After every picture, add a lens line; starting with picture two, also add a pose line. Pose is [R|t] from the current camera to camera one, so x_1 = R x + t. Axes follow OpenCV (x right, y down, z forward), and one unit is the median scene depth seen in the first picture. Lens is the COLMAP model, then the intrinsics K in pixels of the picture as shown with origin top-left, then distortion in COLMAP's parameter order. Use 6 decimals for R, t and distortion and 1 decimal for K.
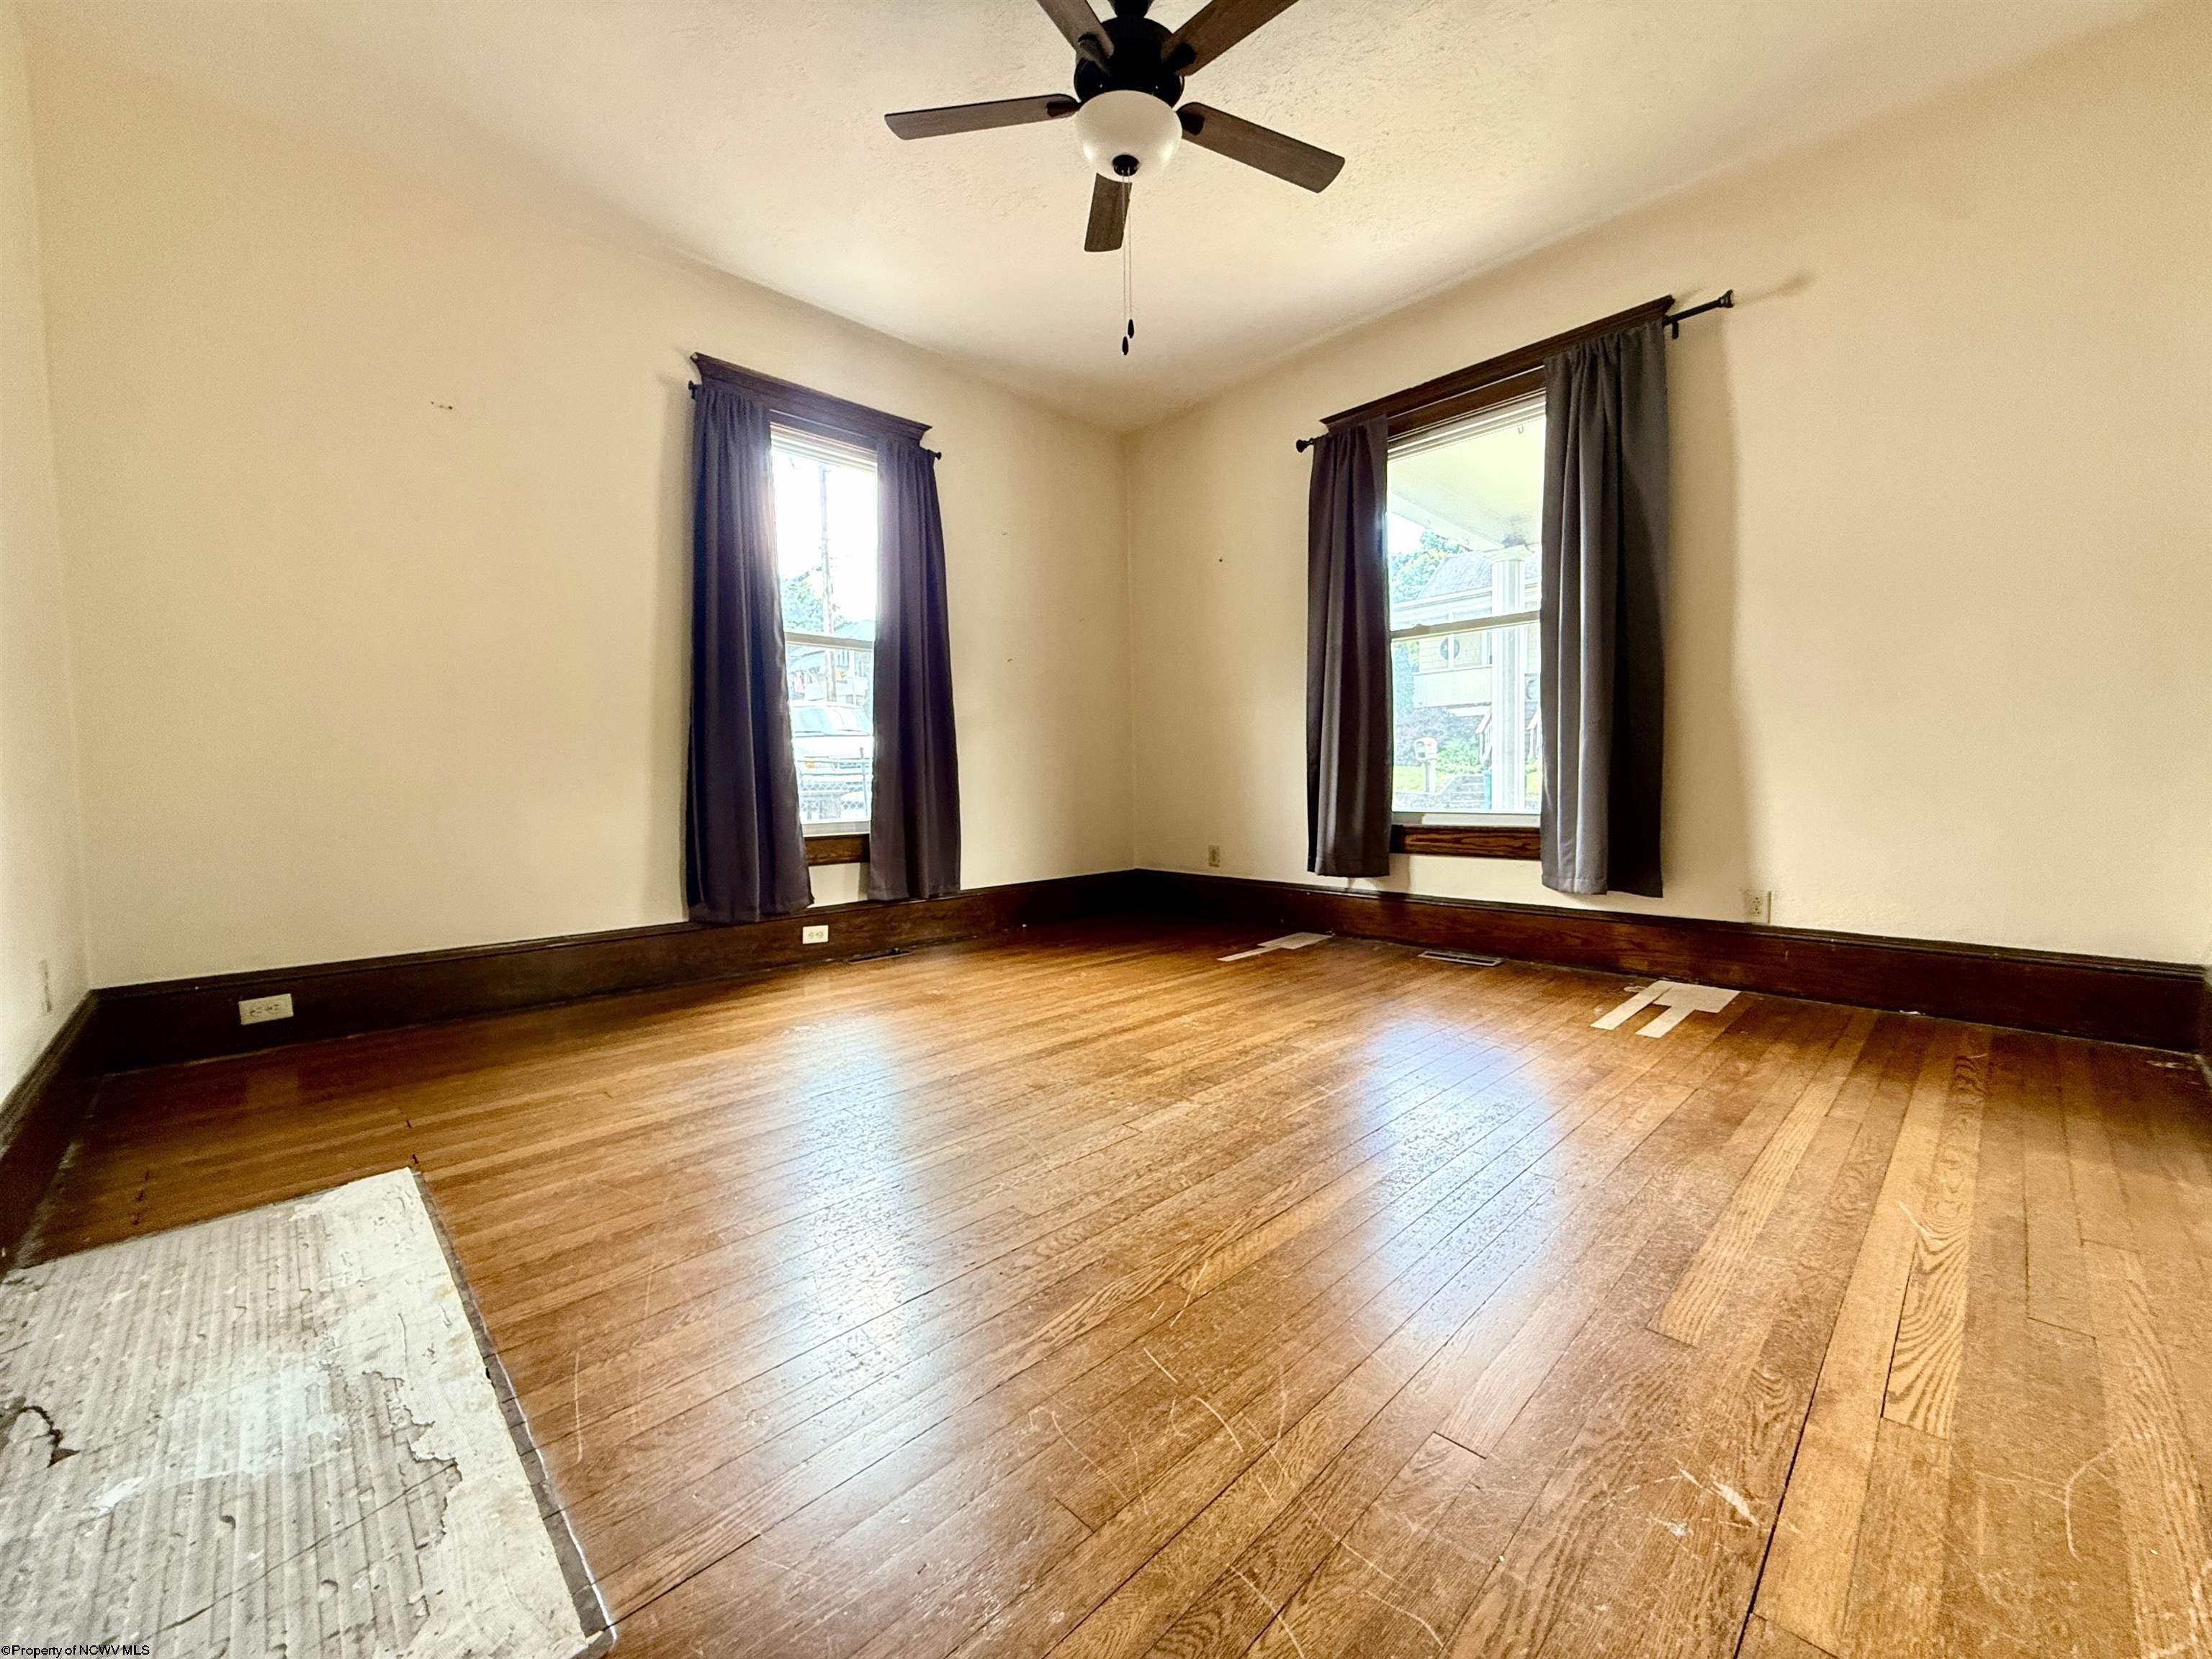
lens RADIAL K [[870.7, 0, 1100.2], [0, 870.7, 840.9], [0, 0, 1]] dist [-0.000339, 0.000095]
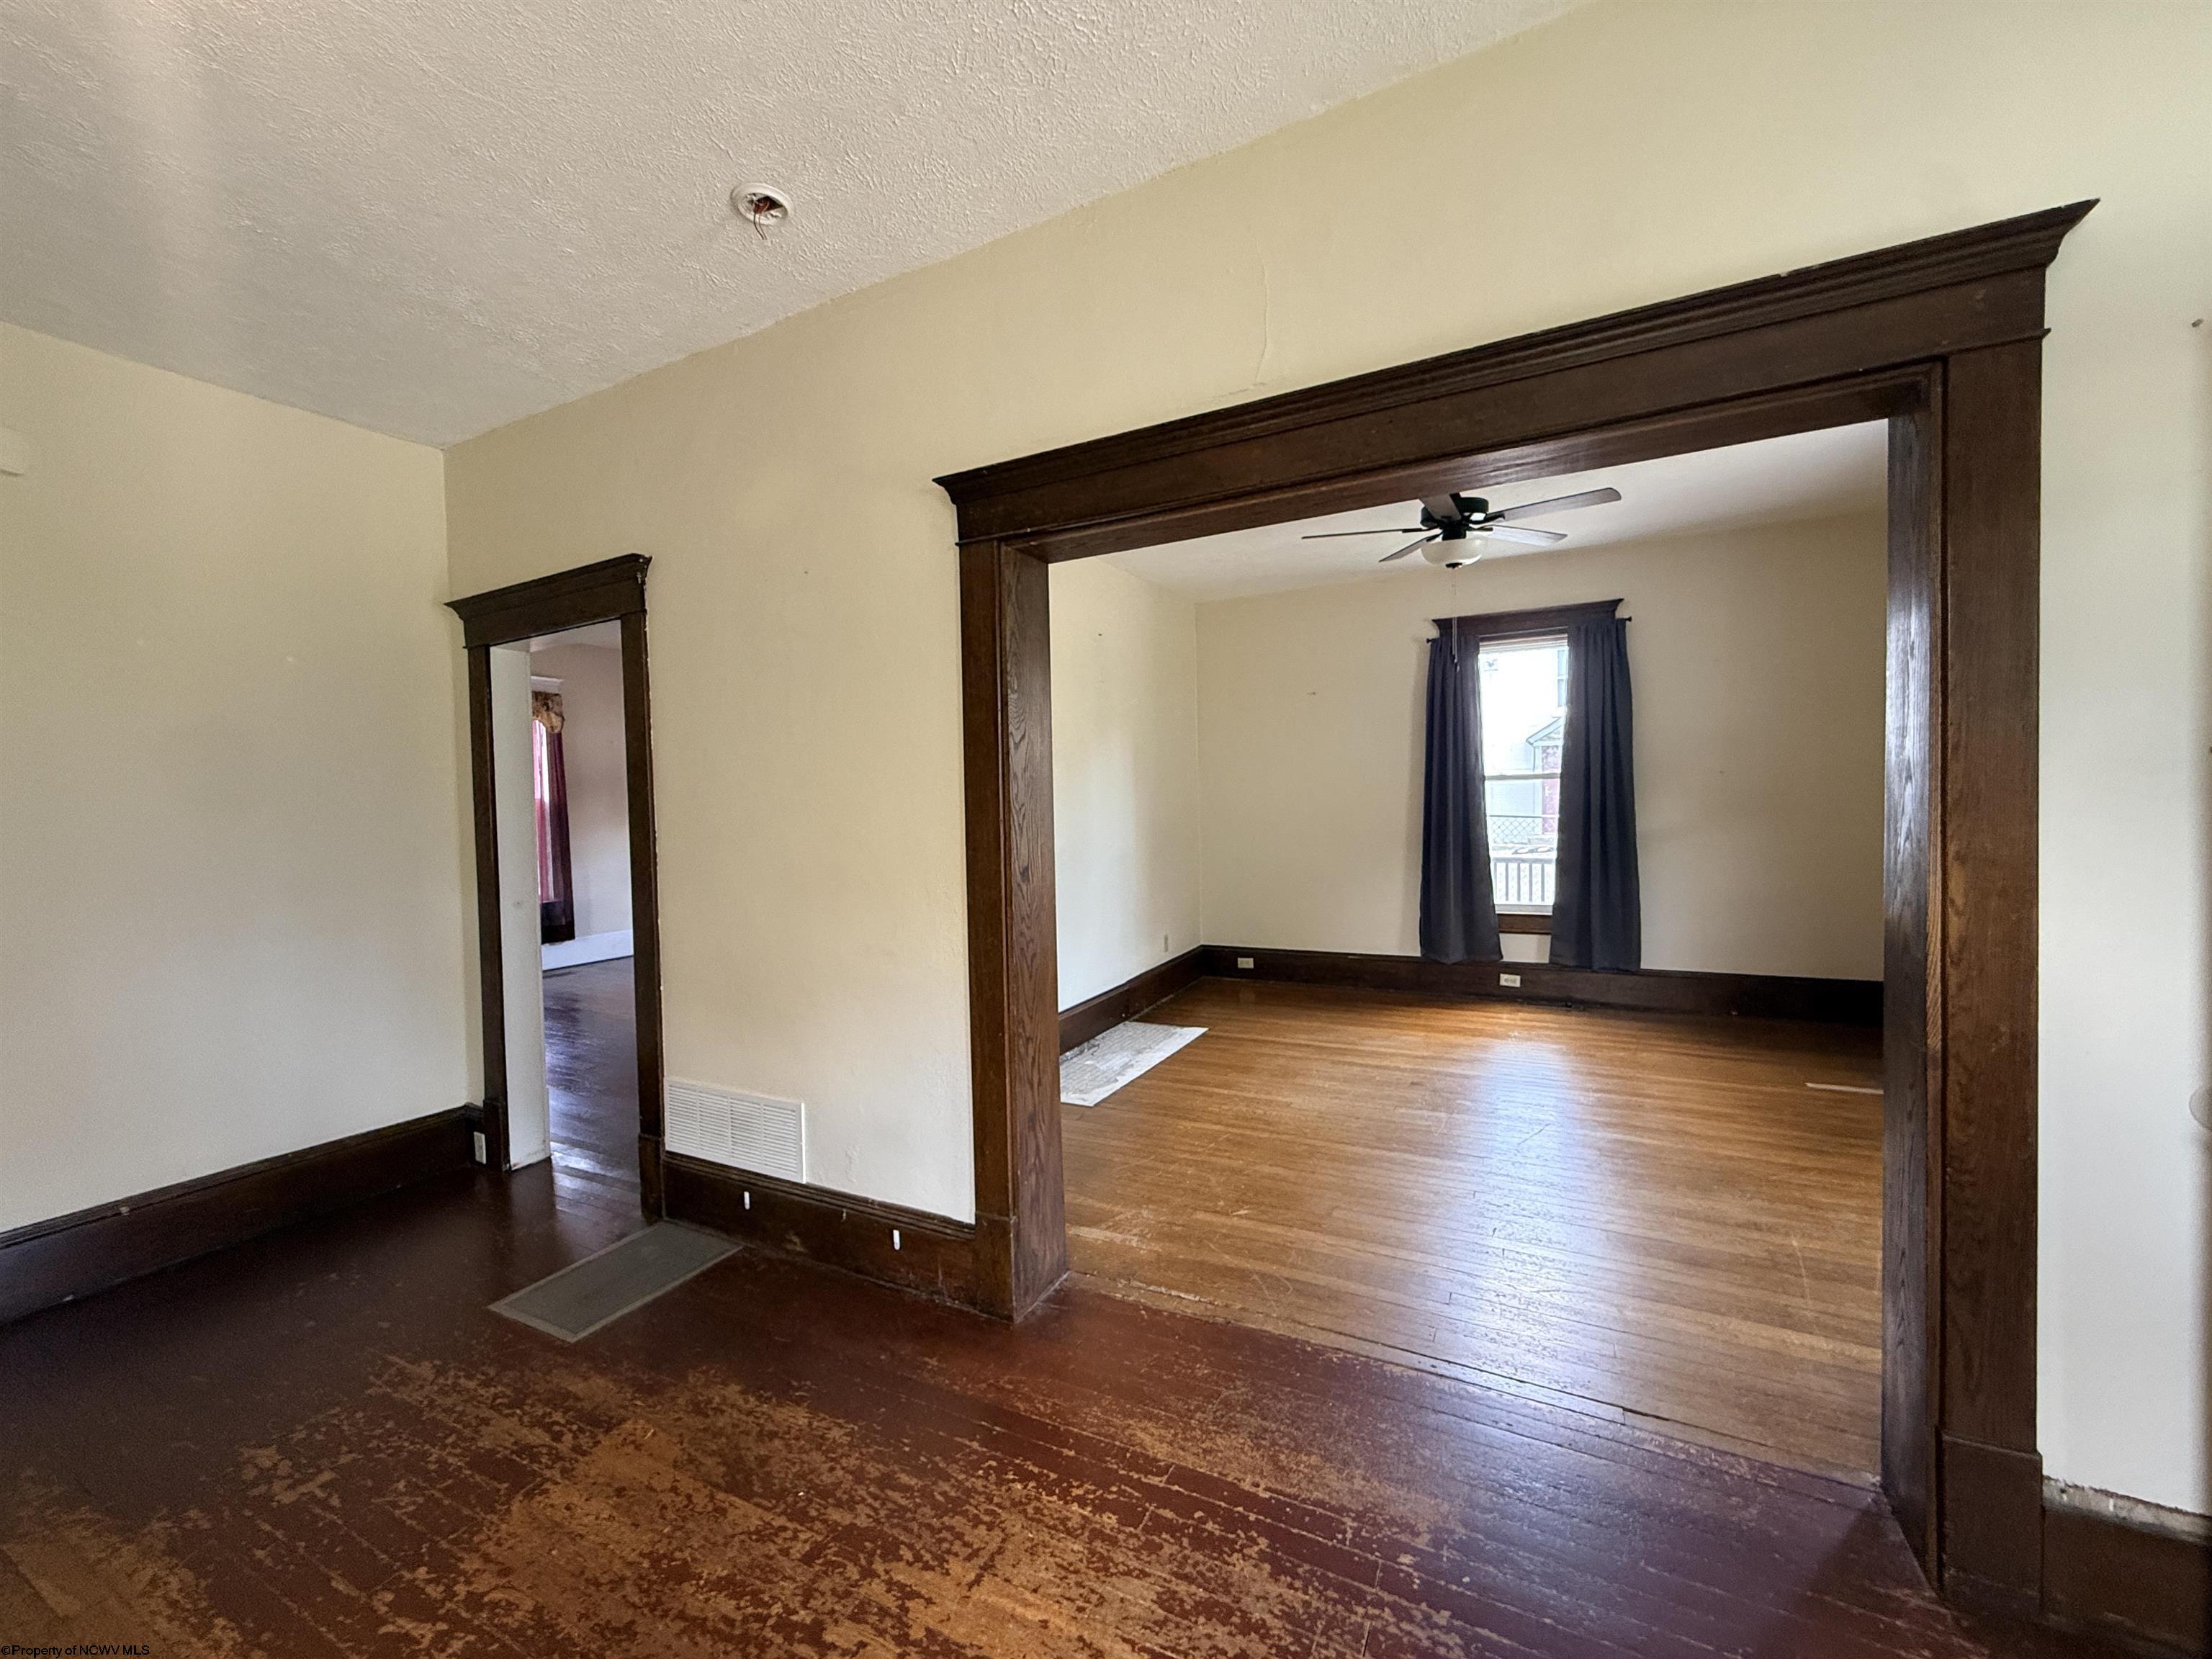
lens RADIAL K [[881.7, 0, 1110.3], [0, 881.7, 830.0], [0, 0, 1]] dist [0.000444, -0.000110]
pose [[0.323664, 0.036296, -0.945476, 1.188149], [-0.041196, 0.998857, 0.024243, -0.214103], [0.945275, 0.031103, 0.324789, -0.158628]]
